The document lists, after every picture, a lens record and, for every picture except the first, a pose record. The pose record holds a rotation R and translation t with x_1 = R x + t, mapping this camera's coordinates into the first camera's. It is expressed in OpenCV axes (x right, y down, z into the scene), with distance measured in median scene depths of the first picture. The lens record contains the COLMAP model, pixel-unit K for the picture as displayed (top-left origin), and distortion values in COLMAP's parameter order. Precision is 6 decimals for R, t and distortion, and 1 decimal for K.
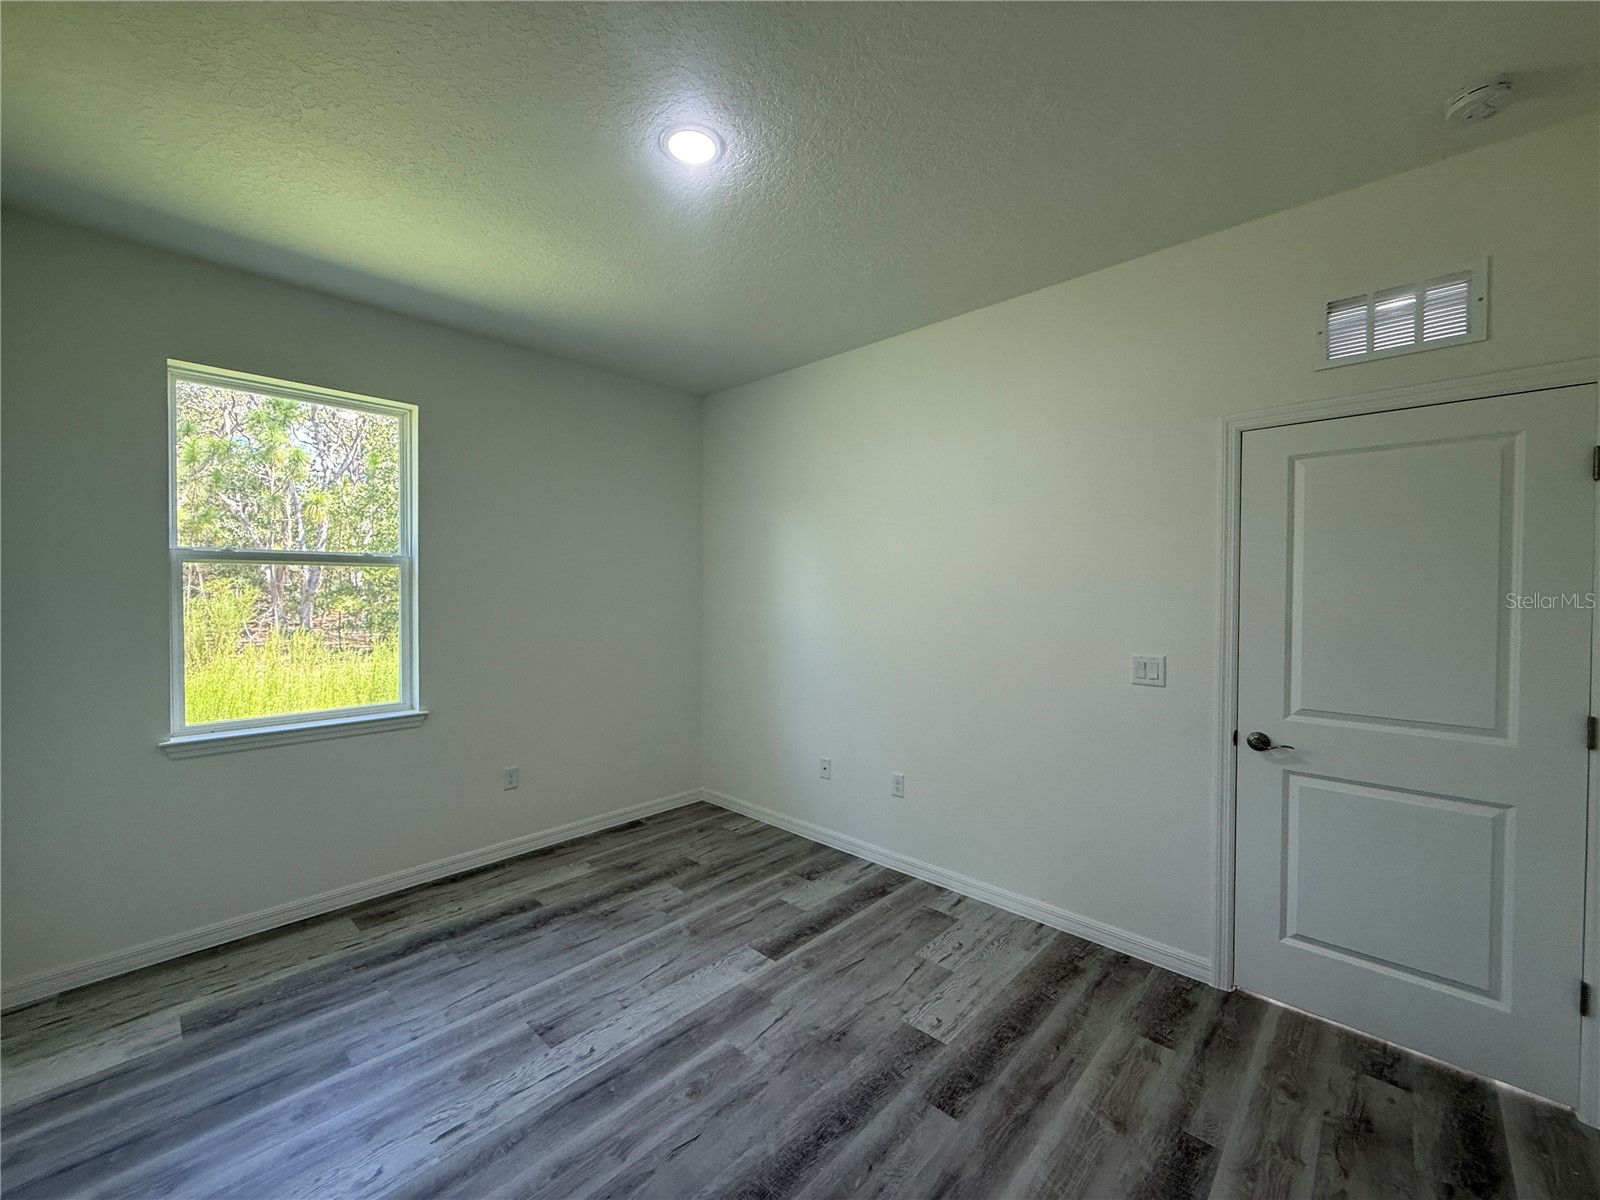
lens RADIAL K [[638.9, 0, 809.7], [0, 638.9, 609.1], [0, 0, 1]] dist [0.000603, 0.000075]
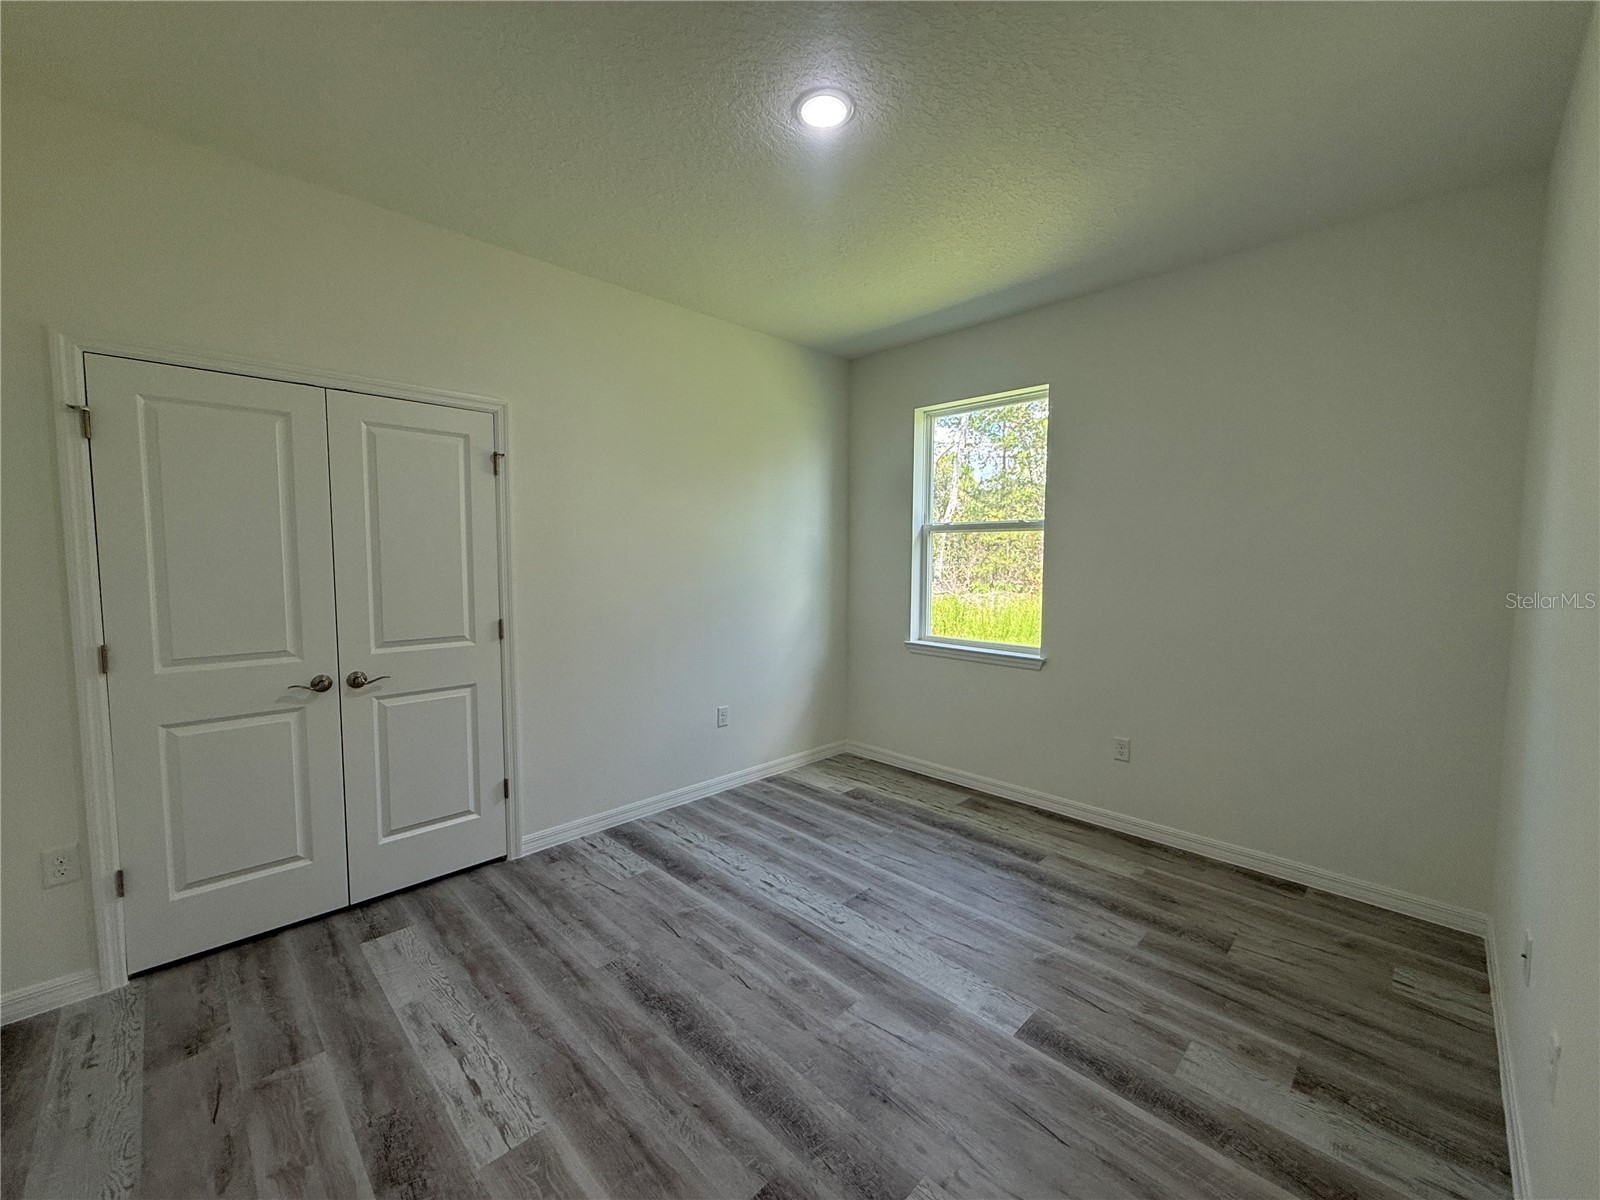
lens RADIAL K [[638.9, 0, 784.6], [0, 638.9, 598.6], [0, 0, 1]] dist [0.000603, 0.000075]
pose [[-0.048723, 0.064017, -0.996759, 0.661152], [-0.037331, 0.997130, 0.065866, -0.002079], [0.998114, 0.040419, -0.046193, 0.726248]]
